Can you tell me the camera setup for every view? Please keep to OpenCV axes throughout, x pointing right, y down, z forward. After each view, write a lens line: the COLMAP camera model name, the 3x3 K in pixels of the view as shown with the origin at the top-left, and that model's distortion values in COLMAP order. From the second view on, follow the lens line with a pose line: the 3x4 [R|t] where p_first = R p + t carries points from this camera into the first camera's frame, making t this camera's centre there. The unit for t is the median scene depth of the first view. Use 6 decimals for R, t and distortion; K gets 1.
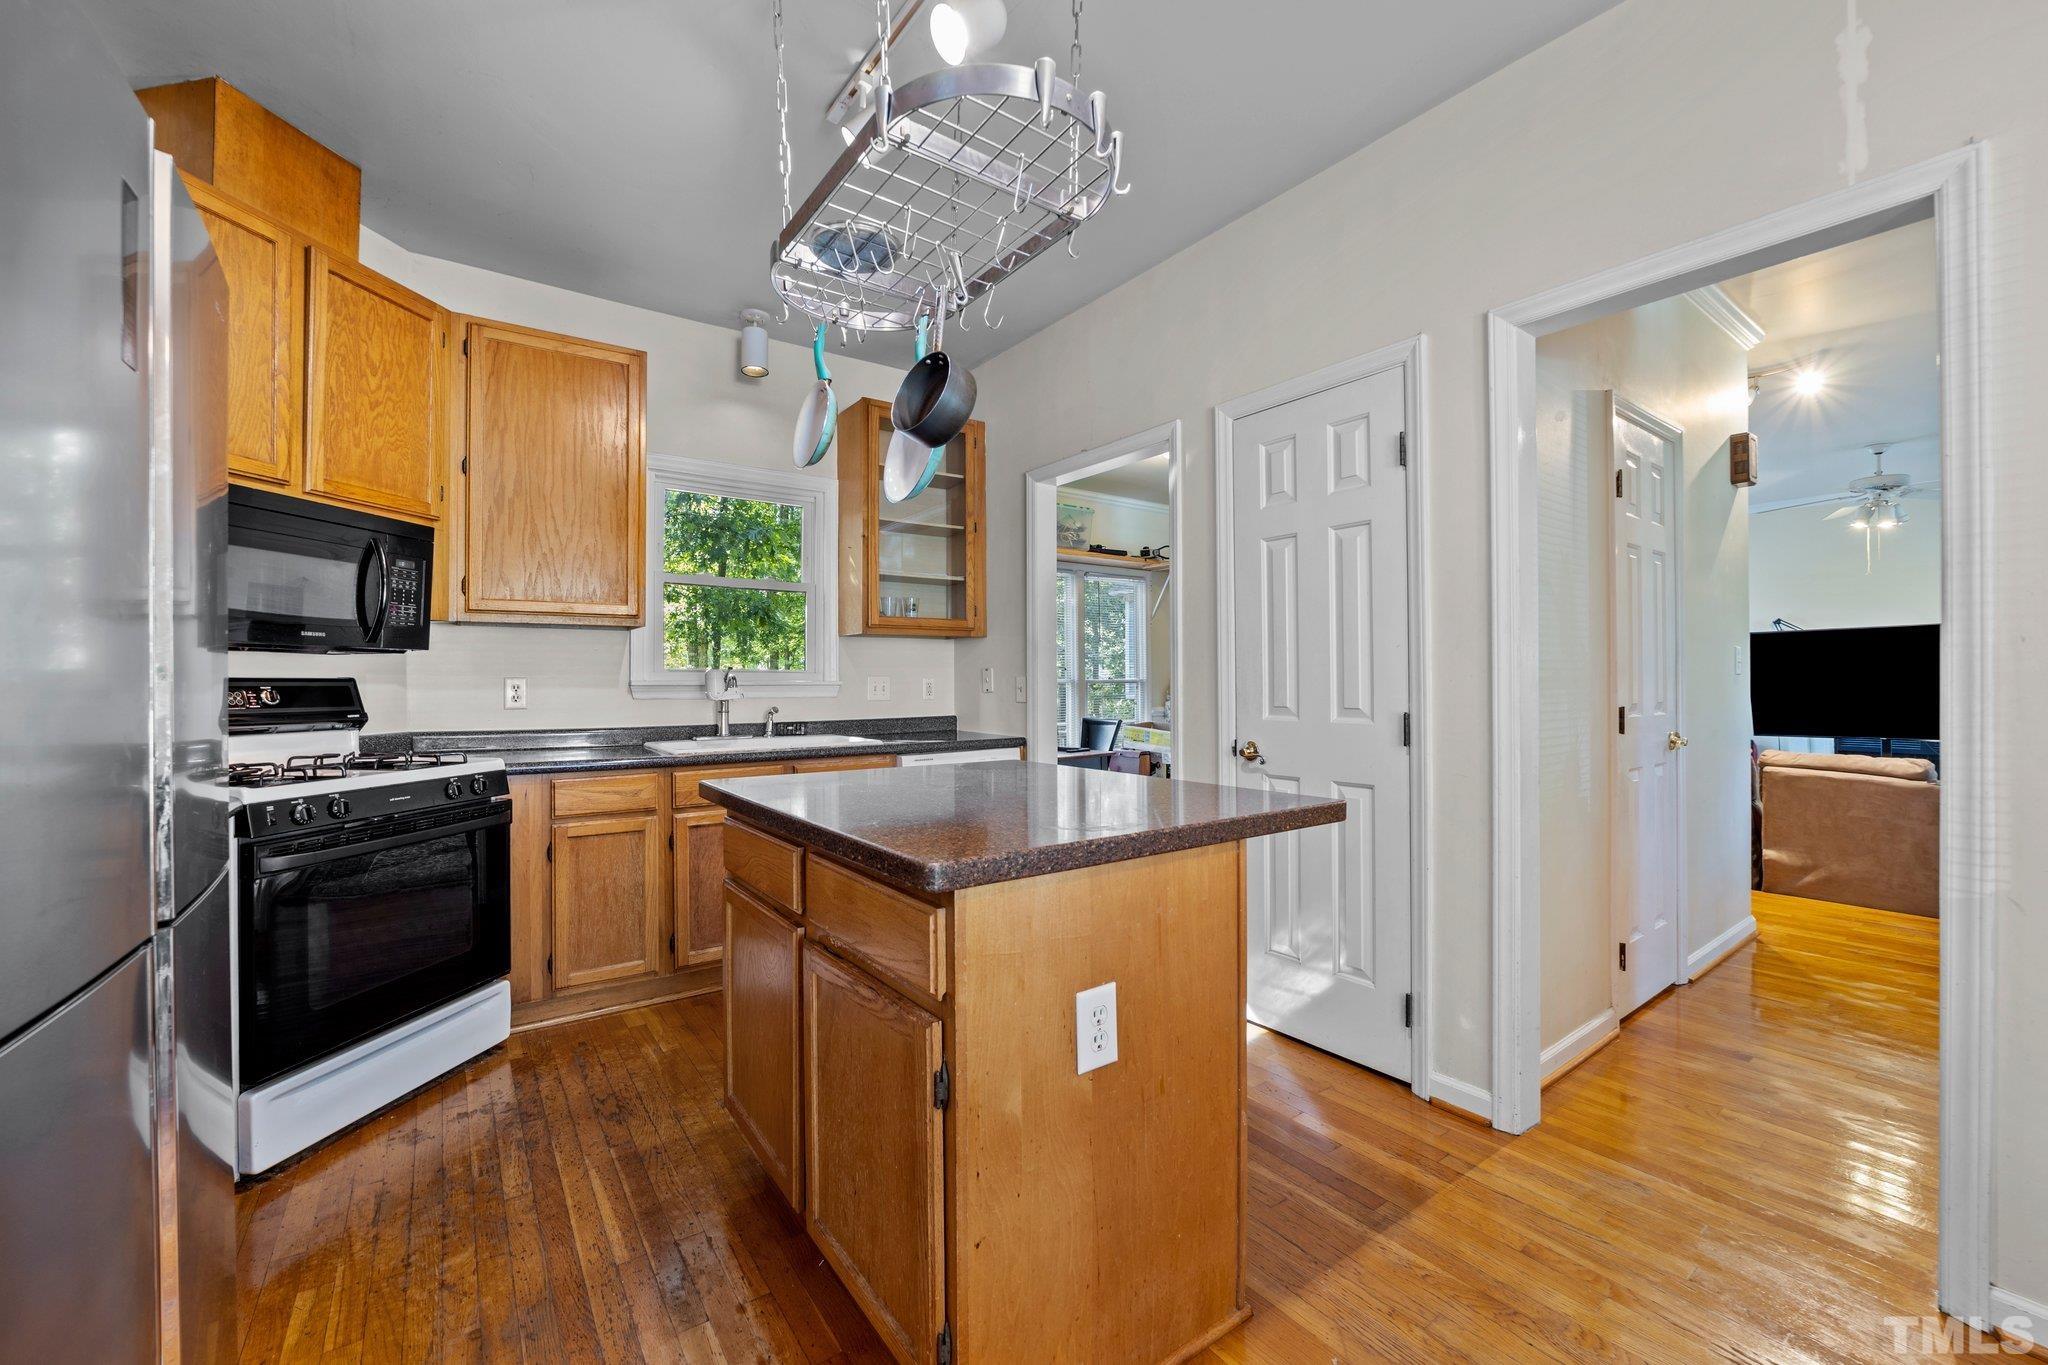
lens RADIAL K [[799.9, 0, 1018.9], [0, 799.9, 671.5], [0, 0, 1]] dist [-0.015040, 0.001573]
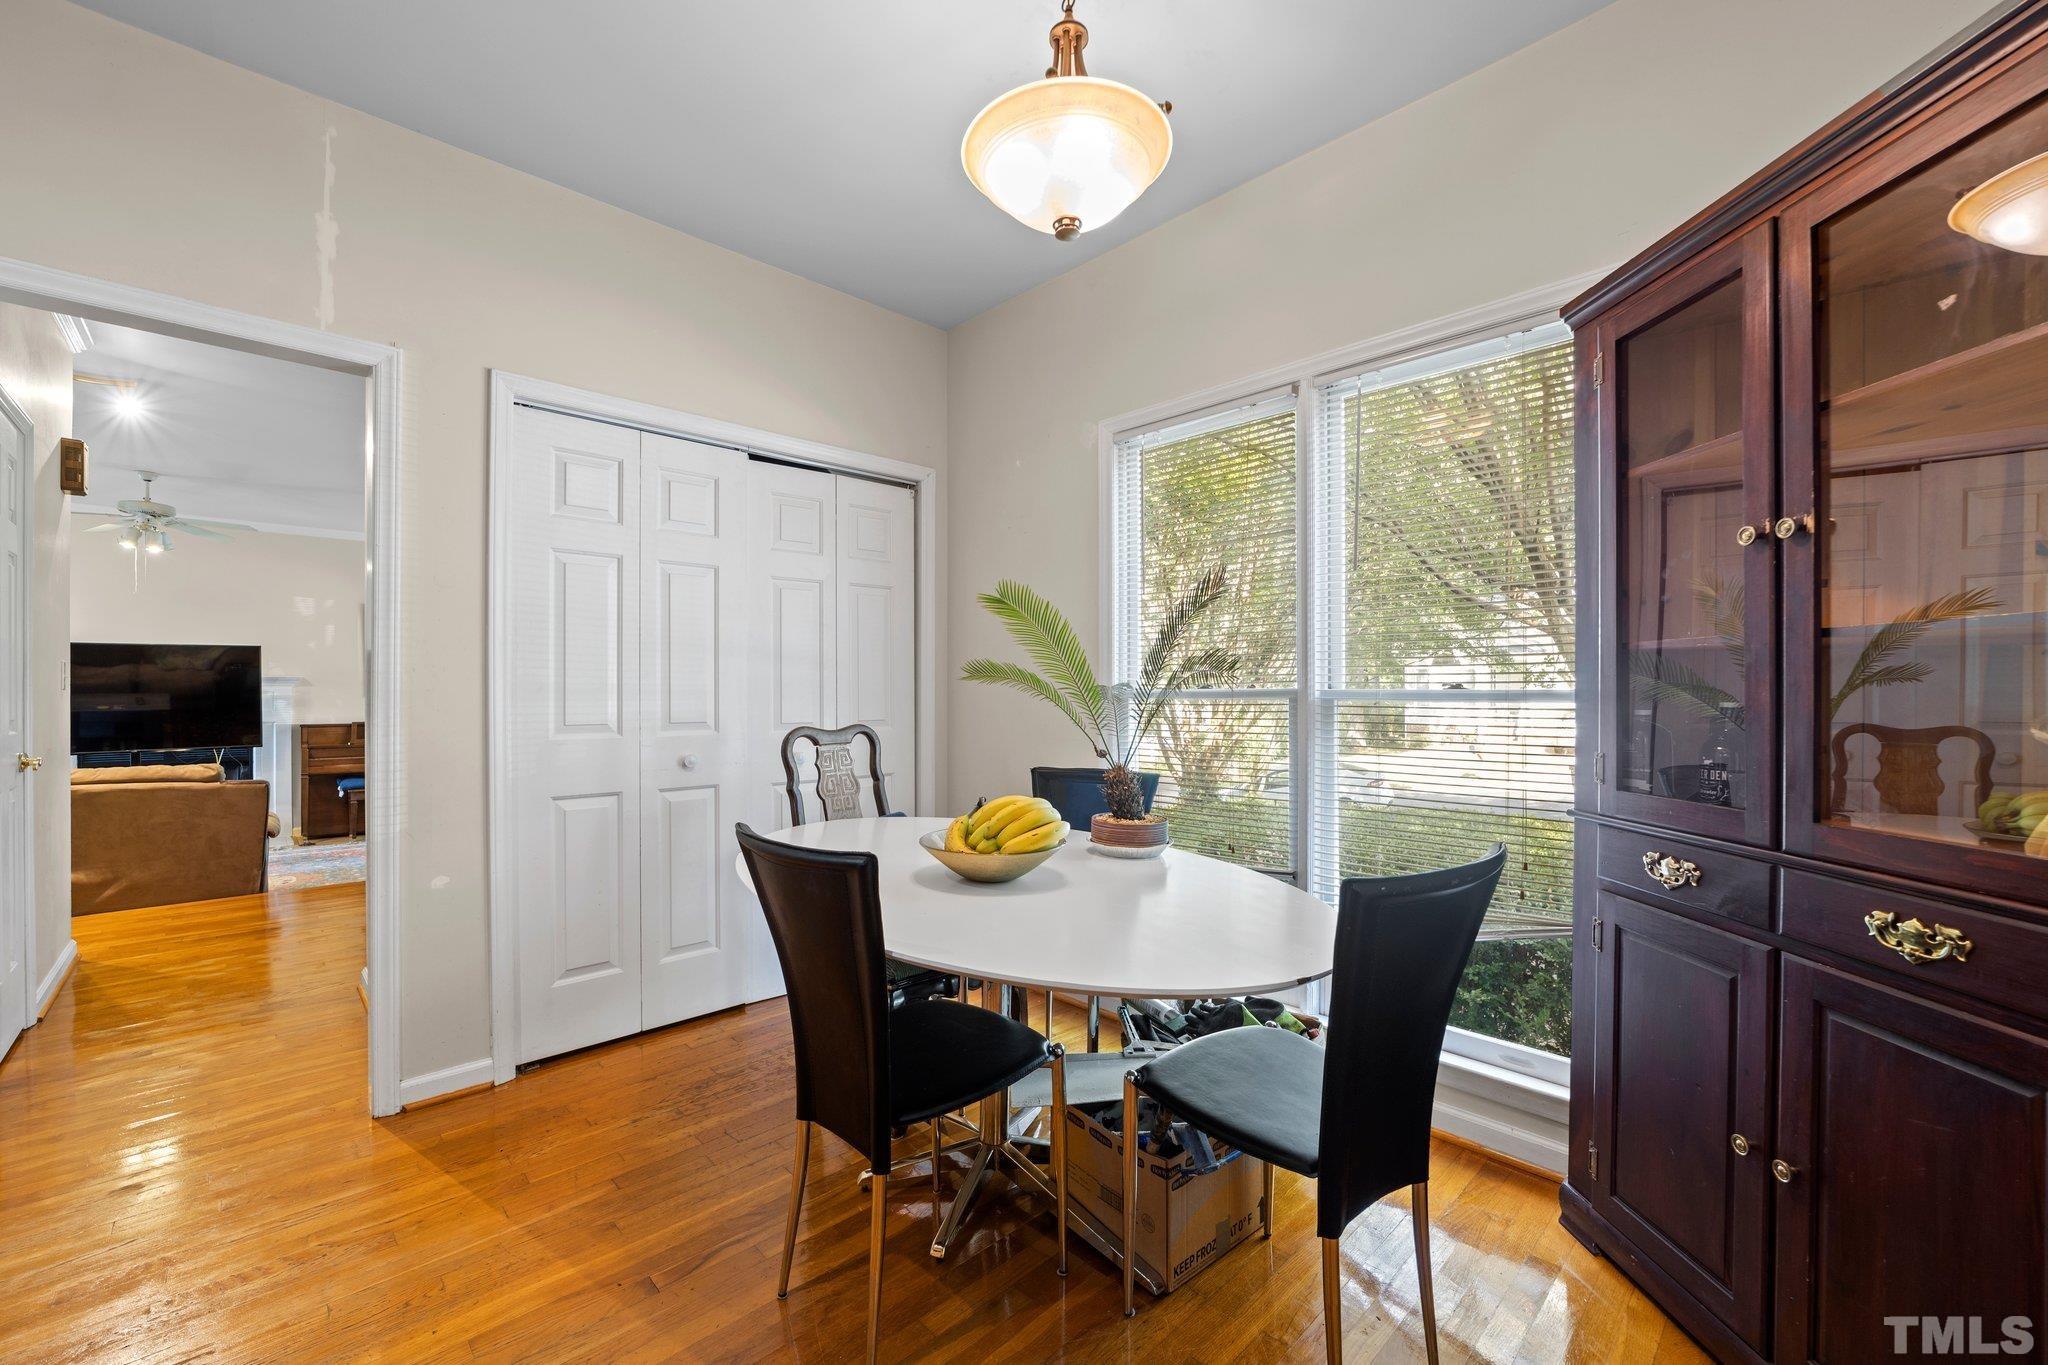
lens RADIAL K [[799.9, 0, 1024.1], [0, 799.9, 691.3], [0, 0, 1]] dist [-0.015040, 0.001573]
pose [[-0.159565, 0.000794, 0.987187, -0.198139], [-0.007419, 0.999970, -0.002004, -0.001392], [-0.987160, -0.007644, -0.159554, 0.007456]]
